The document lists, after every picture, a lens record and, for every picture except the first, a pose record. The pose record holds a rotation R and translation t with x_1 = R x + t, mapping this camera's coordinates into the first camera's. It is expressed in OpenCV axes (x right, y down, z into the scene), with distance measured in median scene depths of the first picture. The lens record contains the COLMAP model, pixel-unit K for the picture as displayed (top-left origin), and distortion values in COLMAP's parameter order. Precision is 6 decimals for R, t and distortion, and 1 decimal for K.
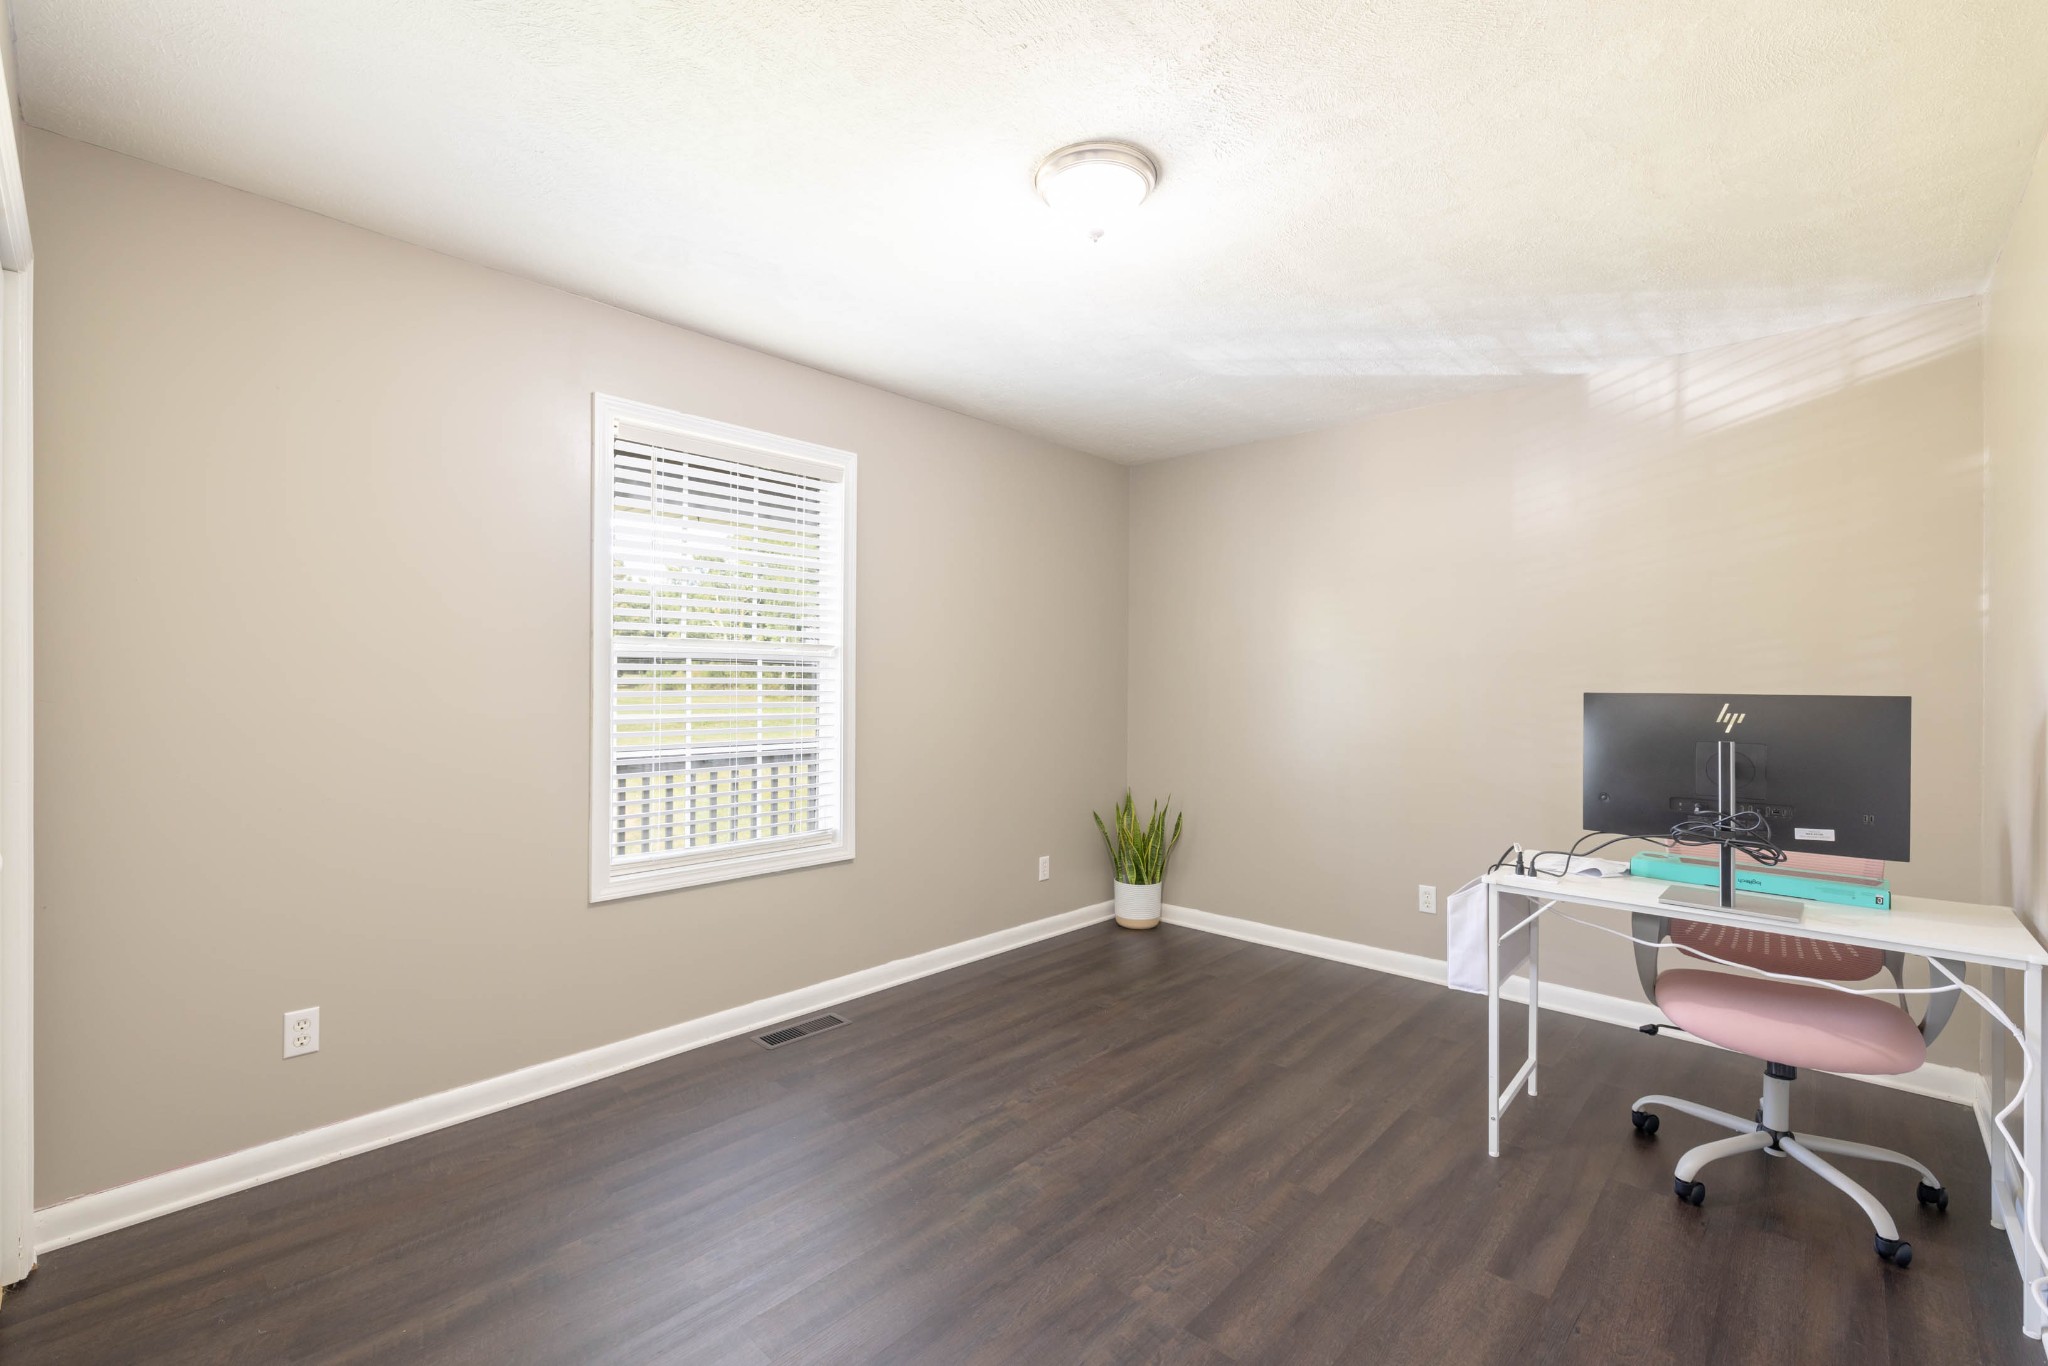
lens RADIAL K [[876.3, 0, 1024.0], [0, 876.3, 683.0], [0, 0, 1]] dist [-0.000998, 0.000014]
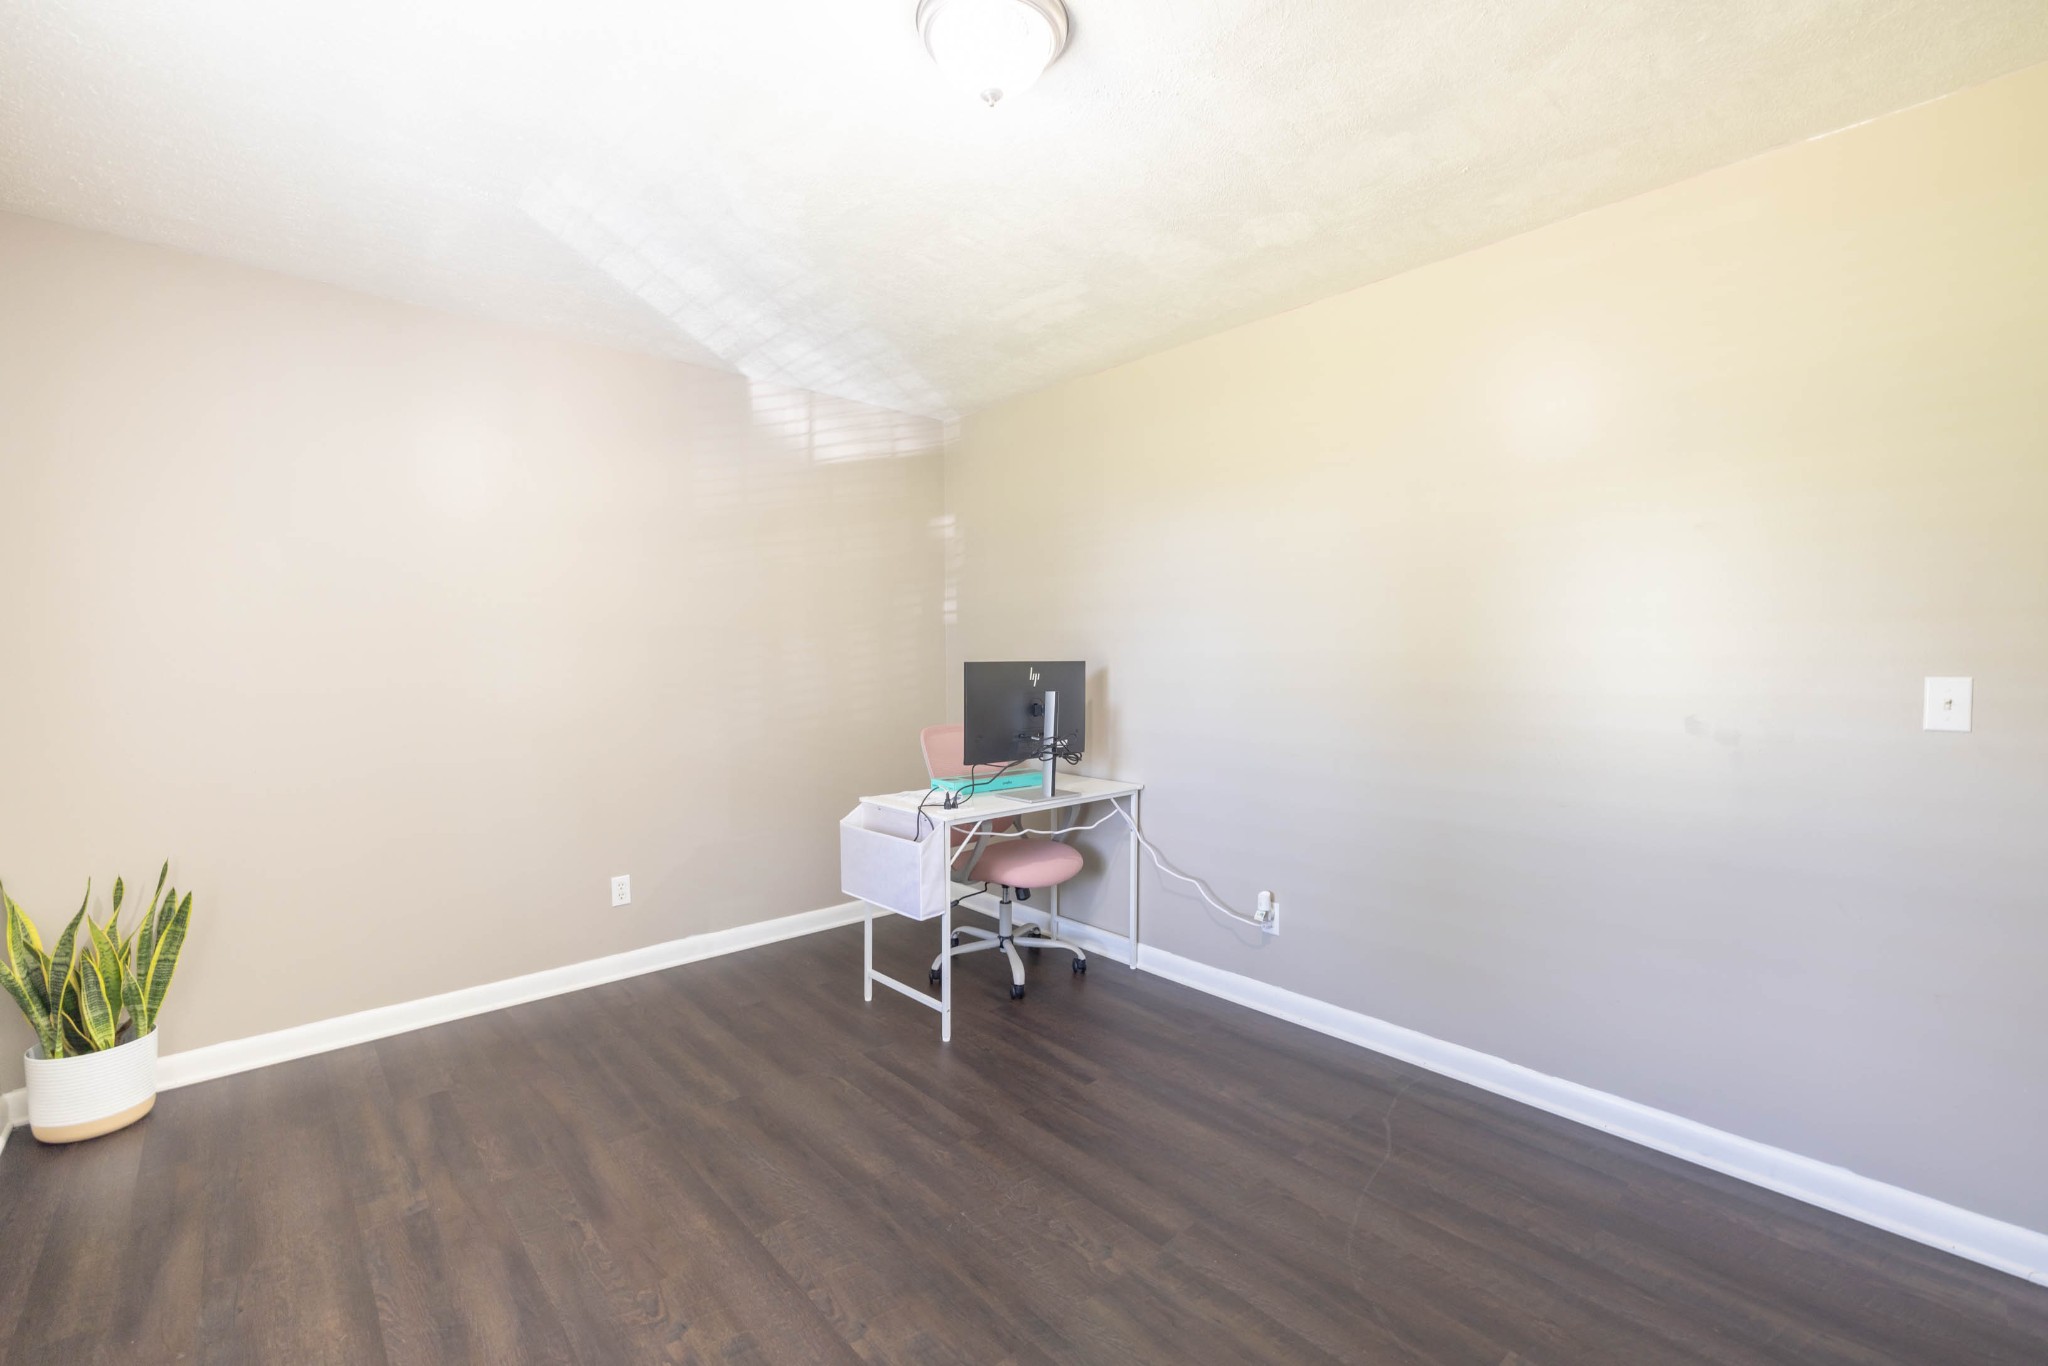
lens RADIAL K [[867.7, 0, 1025.1], [0, 867.7, 688.4], [0, 0, 1]] dist [0.001308, 0.000228]
pose [[0.081942, -0.046548, 0.995549, -0.593597], [0.006920, 0.998911, 0.046135, -0.008780], [-0.996613, 0.003109, 0.082175, 0.726160]]
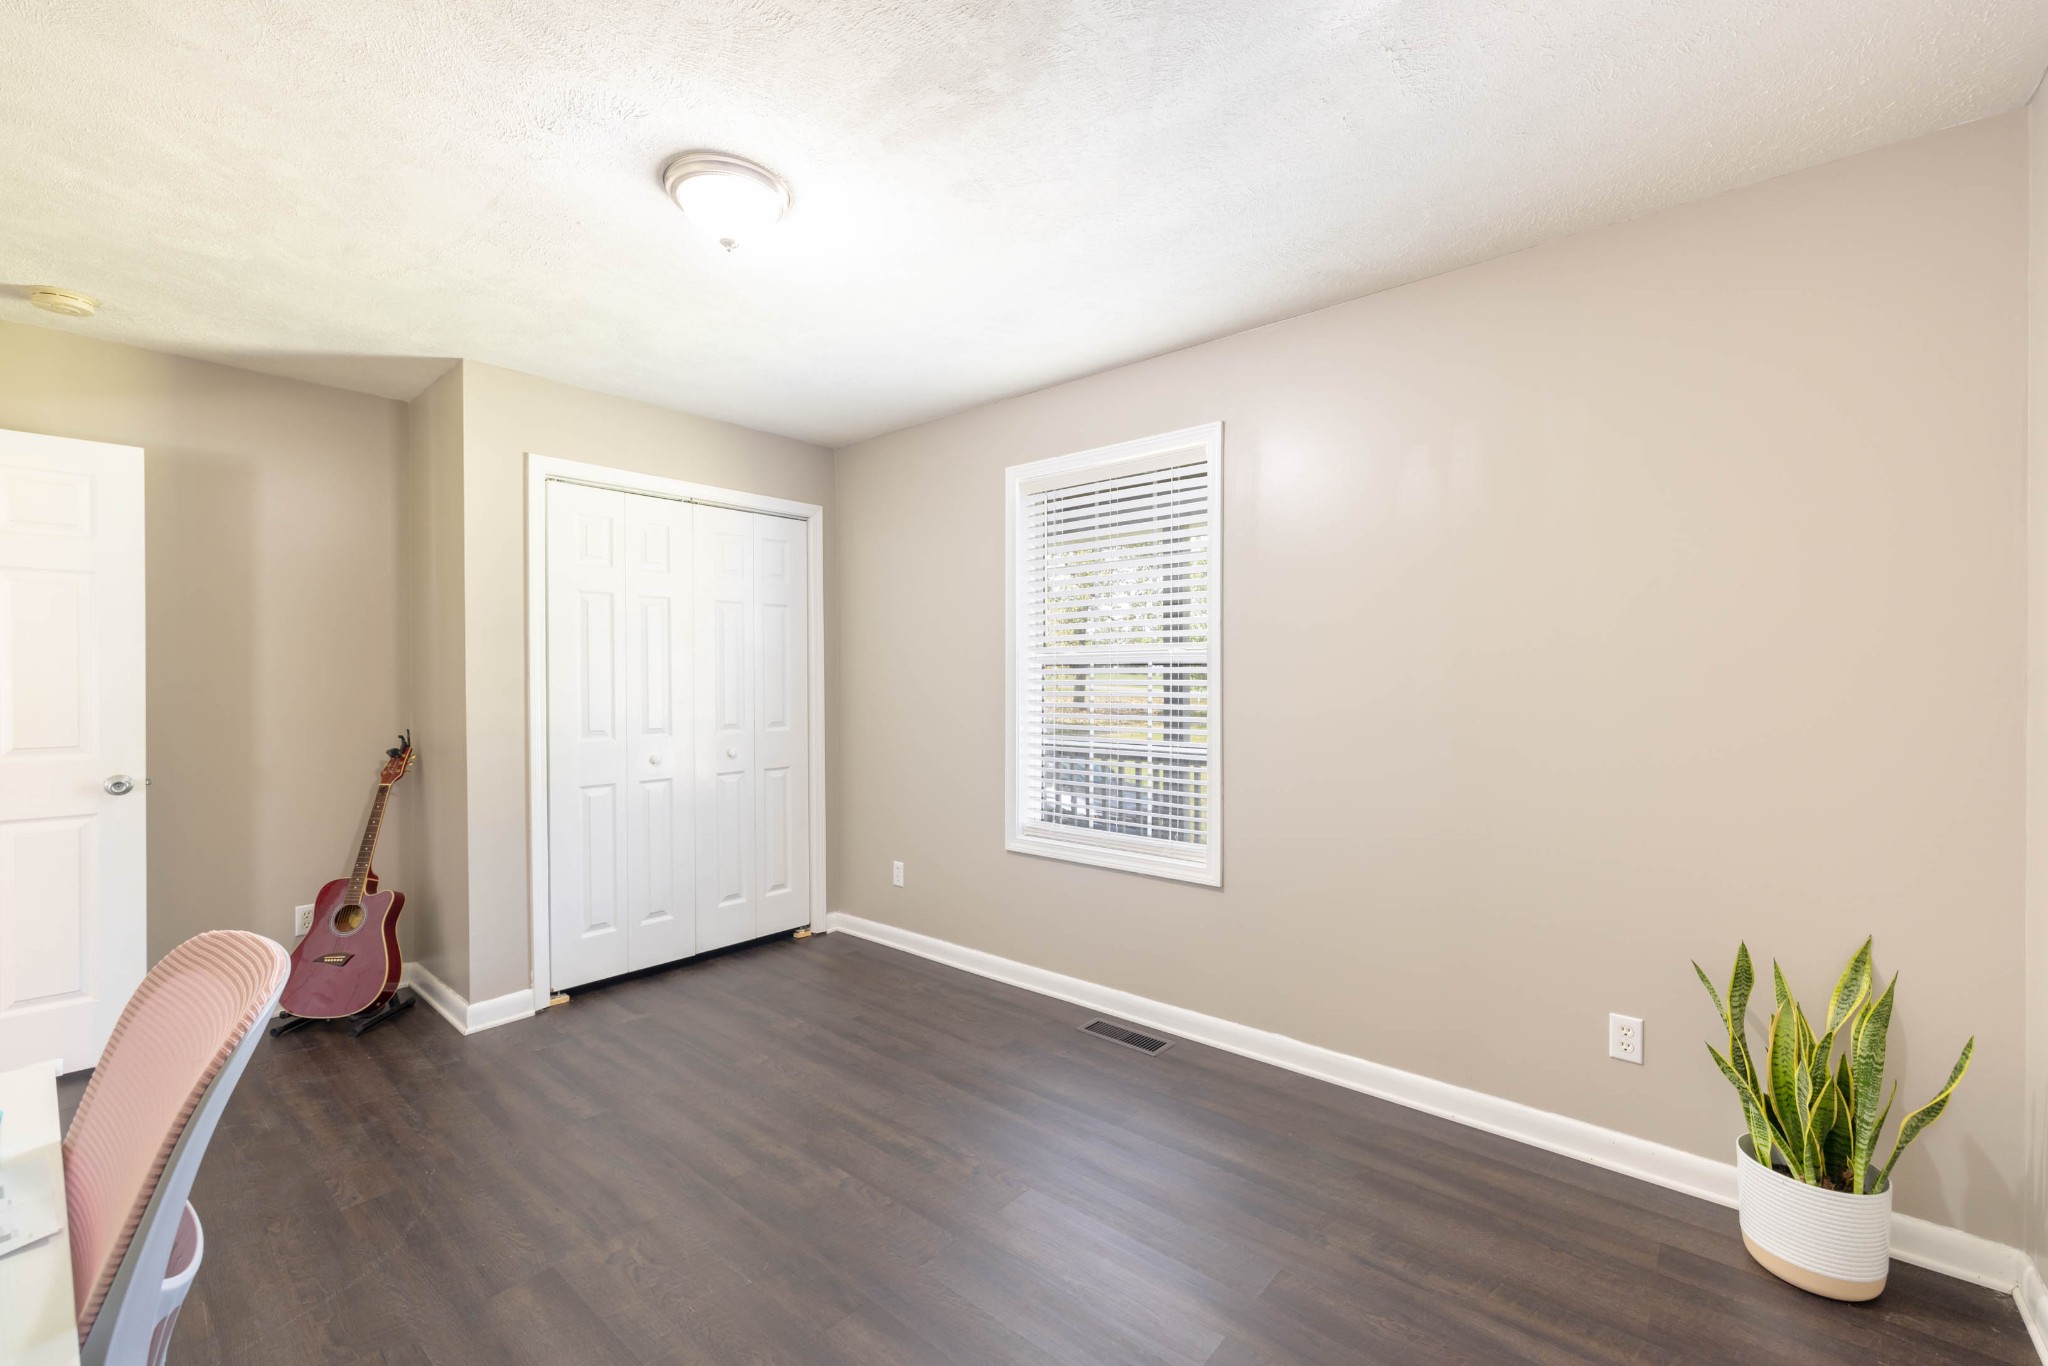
lens RADIAL K [[851.0, 0, 1026.1], [0, 851.0, 684.9], [0, 0, 1]] dist [0.000771, -0.000107]
pose [[0.049018, 0.000155, -0.998798, 0.869336], [0.001508, 0.999999, 0.000229, -0.001106], [0.998797, -0.001517, 0.049018, 1.042131]]
